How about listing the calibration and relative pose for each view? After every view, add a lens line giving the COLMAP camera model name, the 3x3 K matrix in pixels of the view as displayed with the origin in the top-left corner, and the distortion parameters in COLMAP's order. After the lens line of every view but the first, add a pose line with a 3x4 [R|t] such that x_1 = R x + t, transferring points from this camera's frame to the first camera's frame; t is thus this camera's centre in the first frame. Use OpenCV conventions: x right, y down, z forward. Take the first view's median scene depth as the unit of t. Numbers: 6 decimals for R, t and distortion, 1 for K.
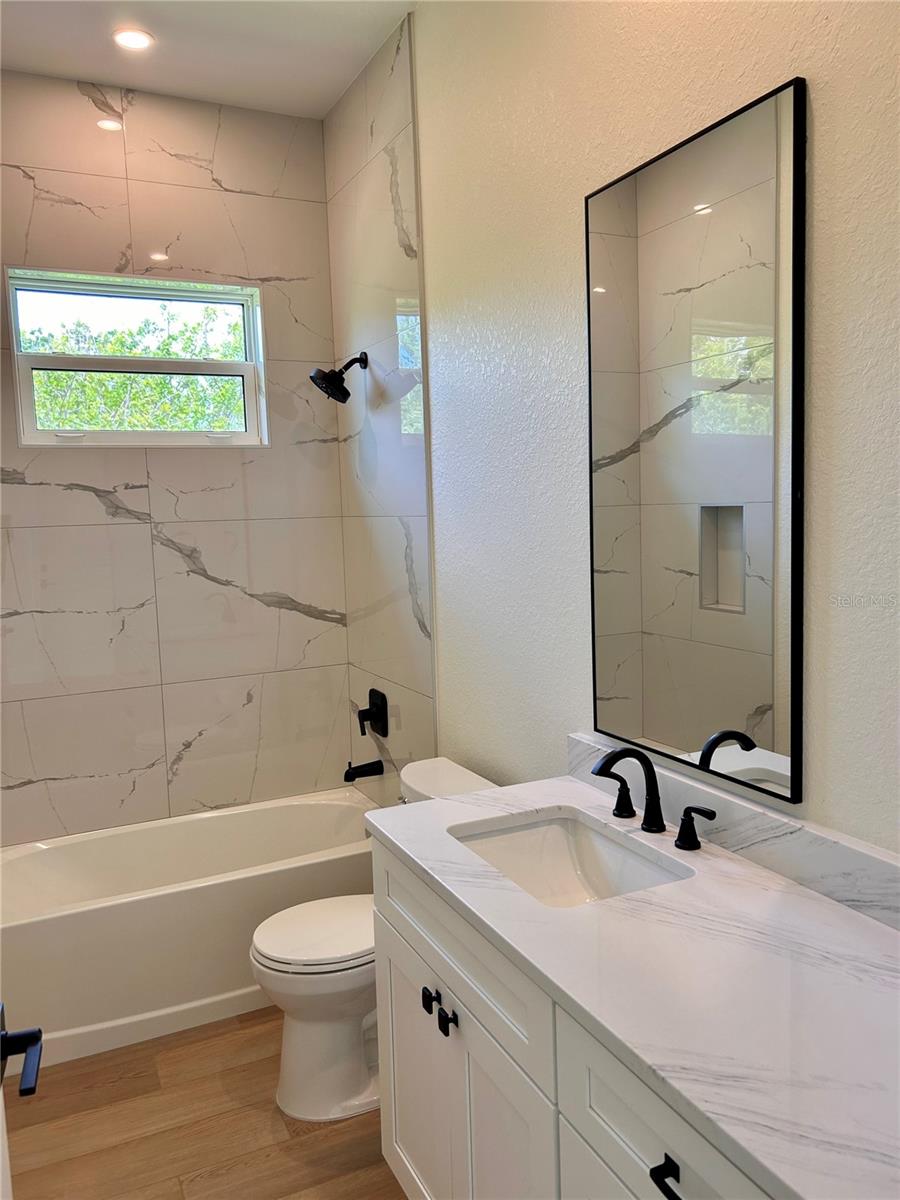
lens RADIAL K [[904.5, 0, 441.9], [0, 904.5, 592.4], [0, 0, 1]] dist [0.040530, -0.054014]
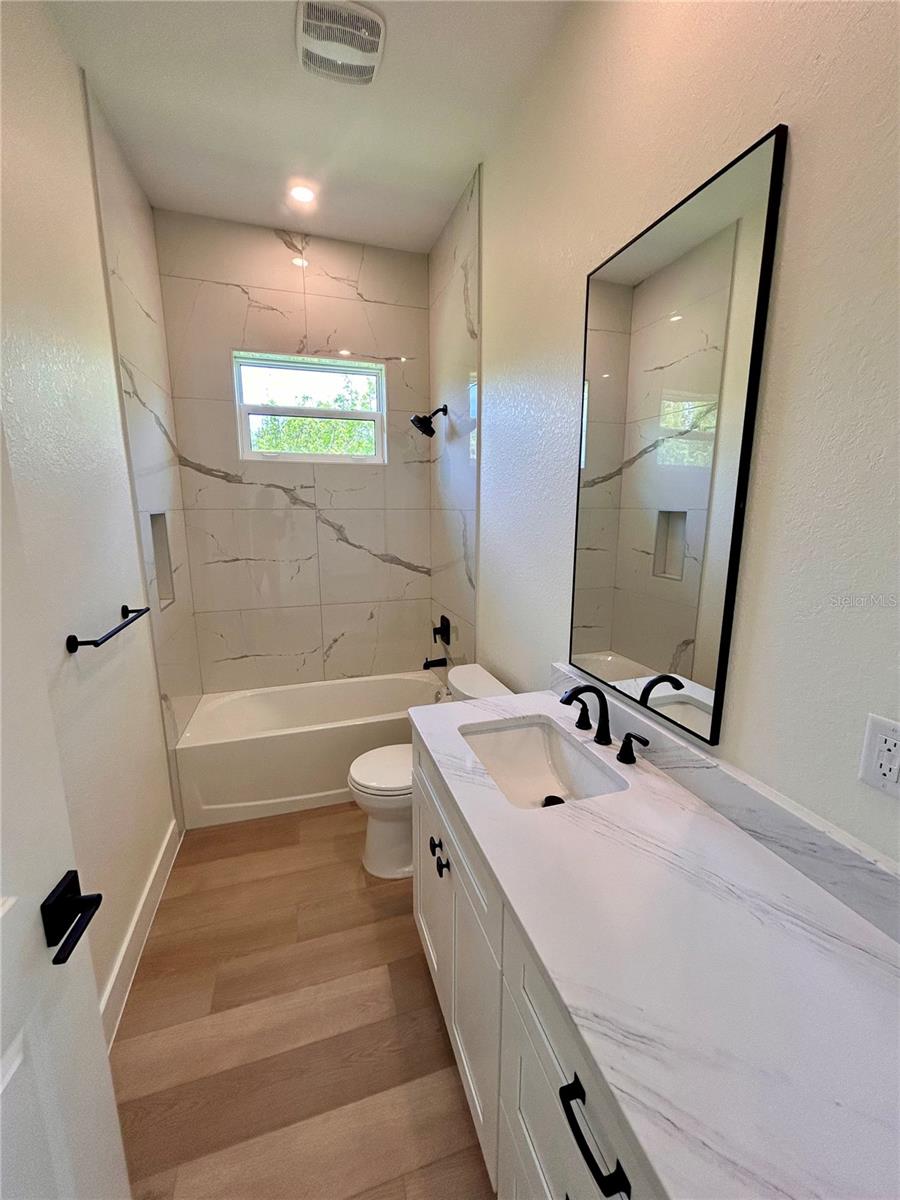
lens RADIAL K [[482.7, 0, 448.6], [0, 482.7, 596.7], [0, 0, 1]] dist [-0.004966, 0.001087]
pose [[0.991085, 0.057063, -0.120389, 0.048453], [-0.045485, 0.994262, 0.096821, -0.016245], [0.125223, -0.090482, 0.987994, 0.166462]]
